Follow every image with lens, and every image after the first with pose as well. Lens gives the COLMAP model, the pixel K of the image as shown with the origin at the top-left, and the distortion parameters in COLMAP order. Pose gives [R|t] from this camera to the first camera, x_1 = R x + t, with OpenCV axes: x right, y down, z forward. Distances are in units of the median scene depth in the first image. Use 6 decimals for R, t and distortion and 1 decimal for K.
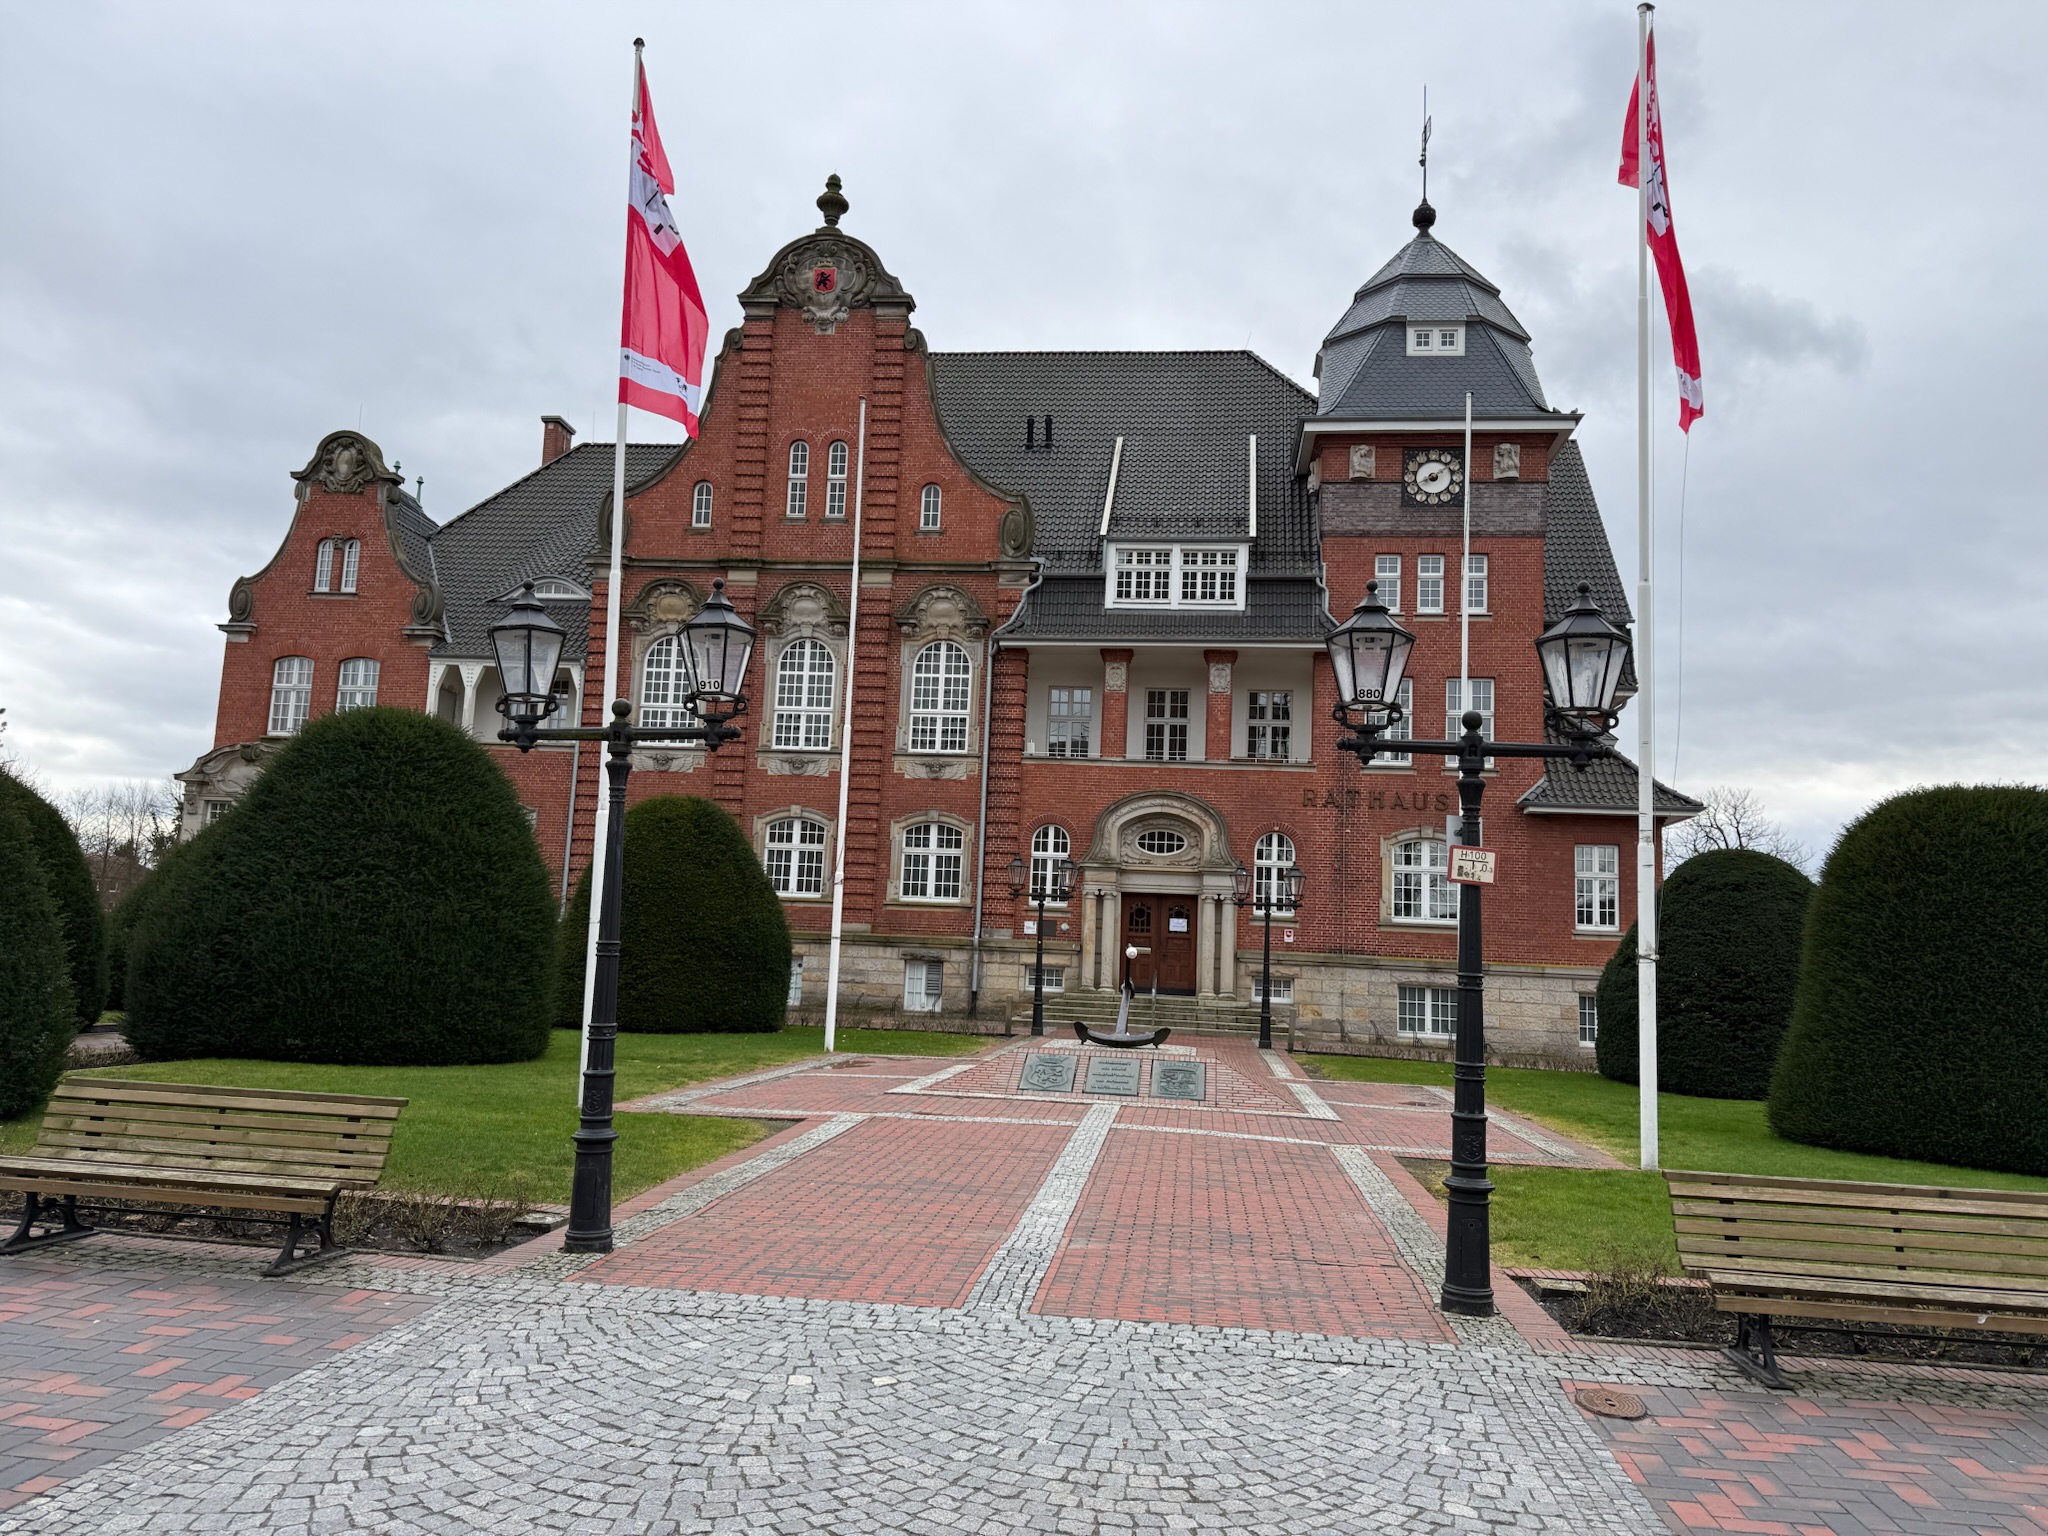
lens RADIAL K [[1445.1, 0, 1023.7], [0, 1445.1, 782.0], [0, 0, 1]] dist [0.058679, -0.036196]
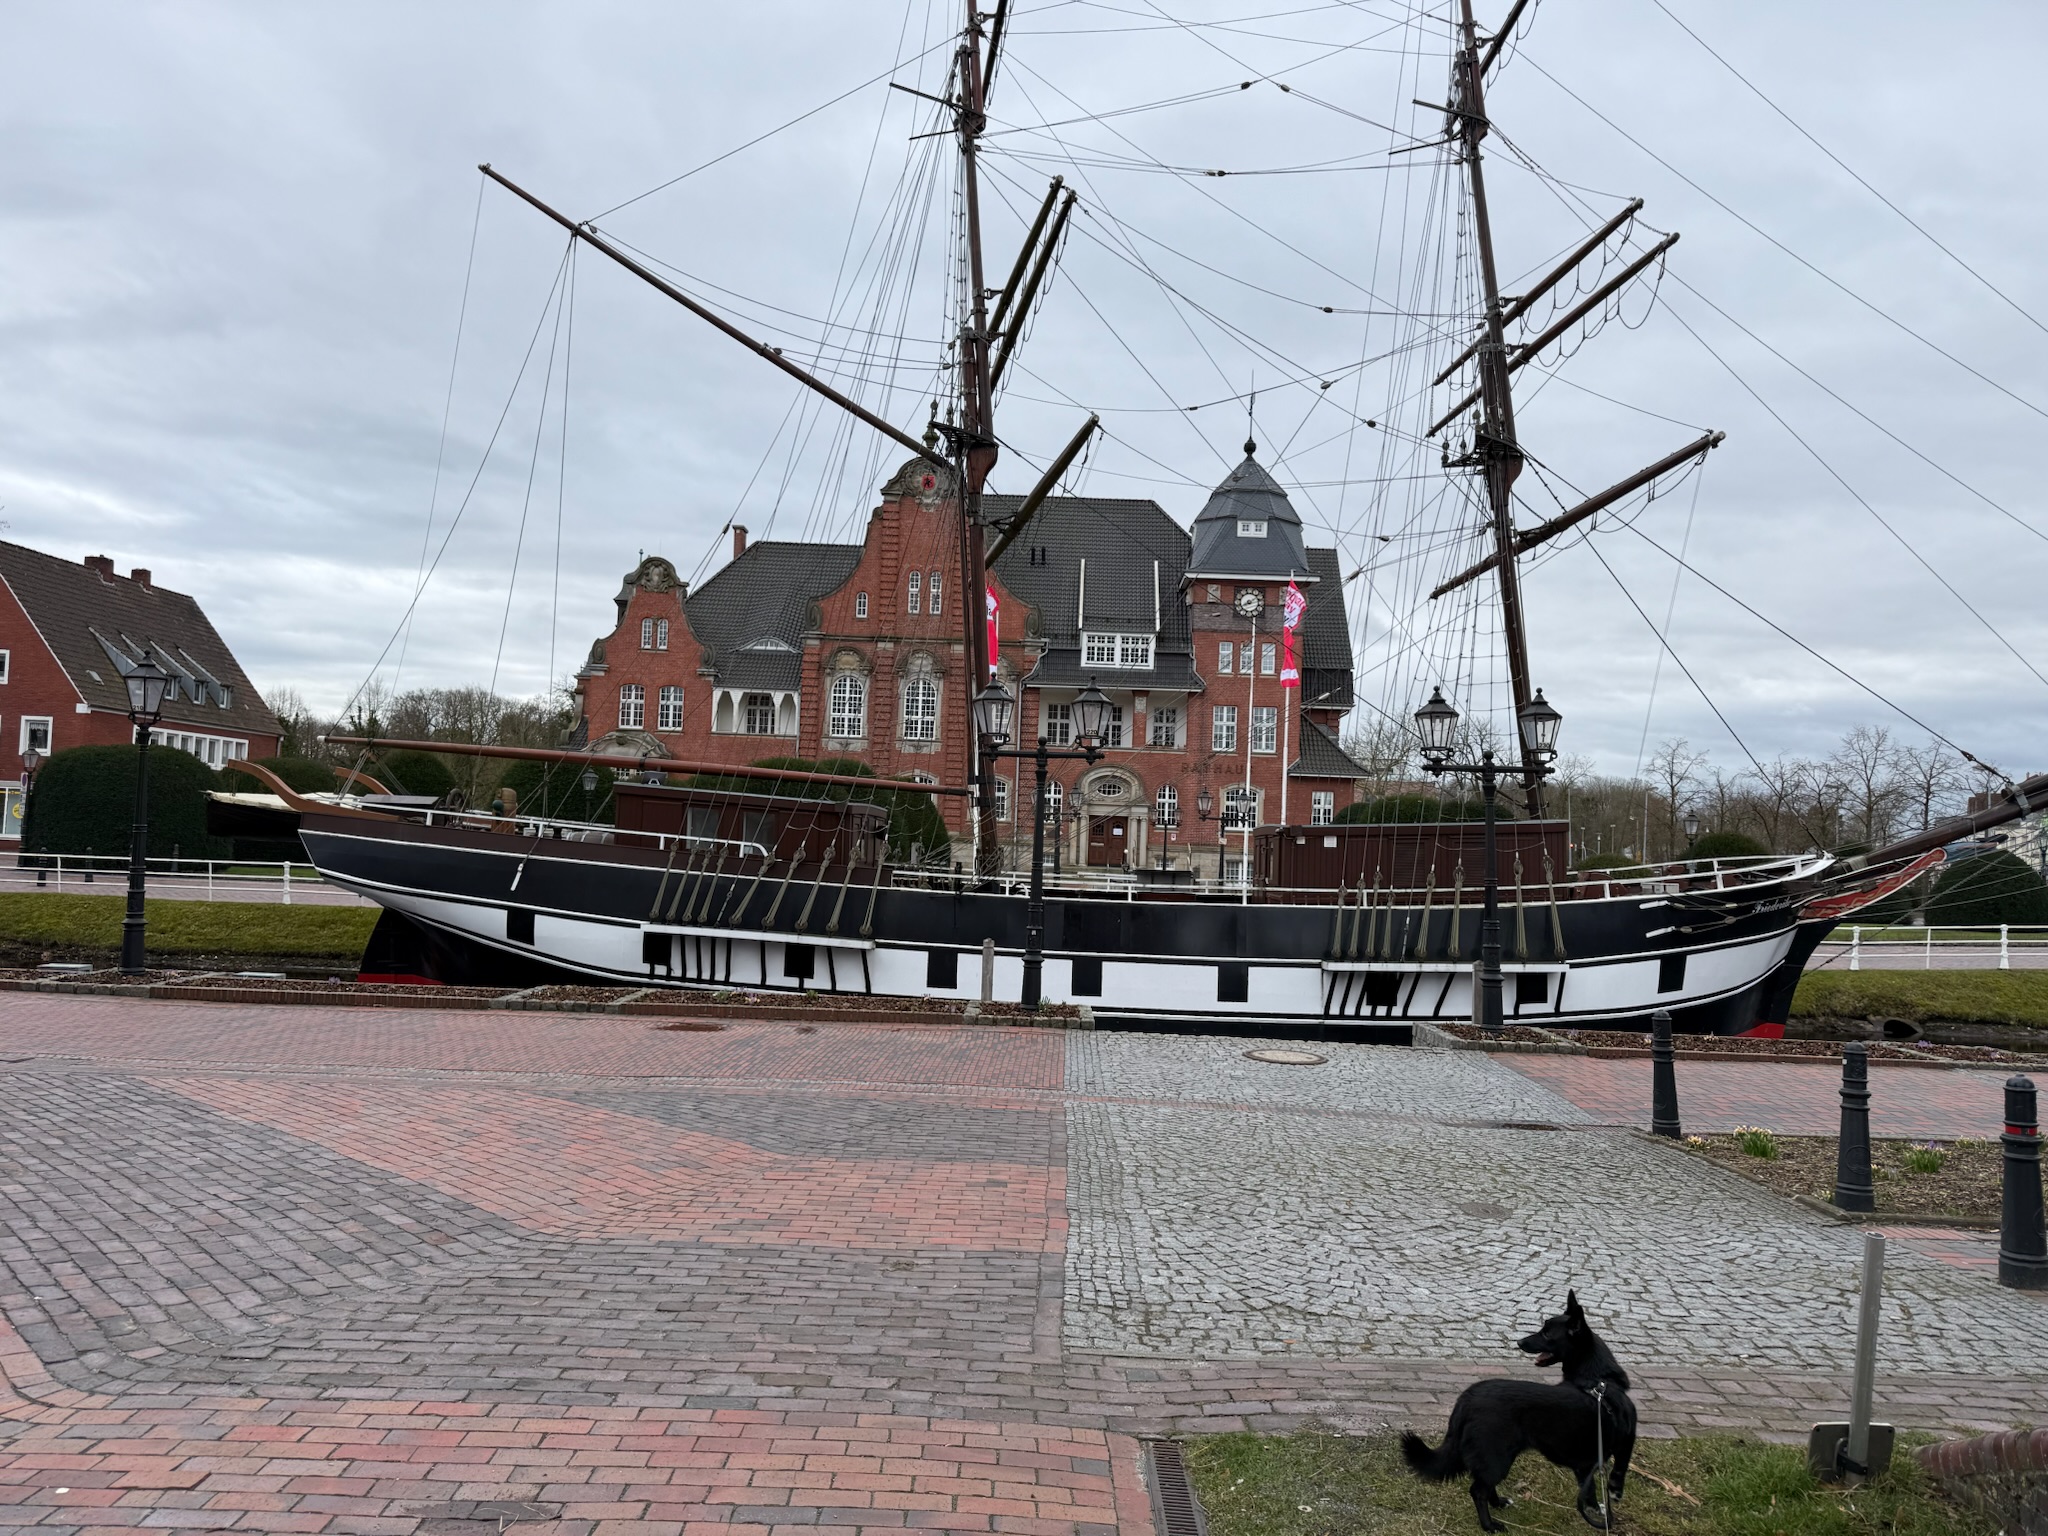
lens RADIAL K [[1445.1, 0, 1025.3], [0, 1445.1, 778.3], [0, 0, 1]] dist [0.058679, -0.036196]
pose [[0.995538, 0.000051, 0.094358, -0.199445], [-0.007510, 0.996870, 0.078704, -0.124466], [-0.094059, -0.079061, 0.992422, -0.910534]]
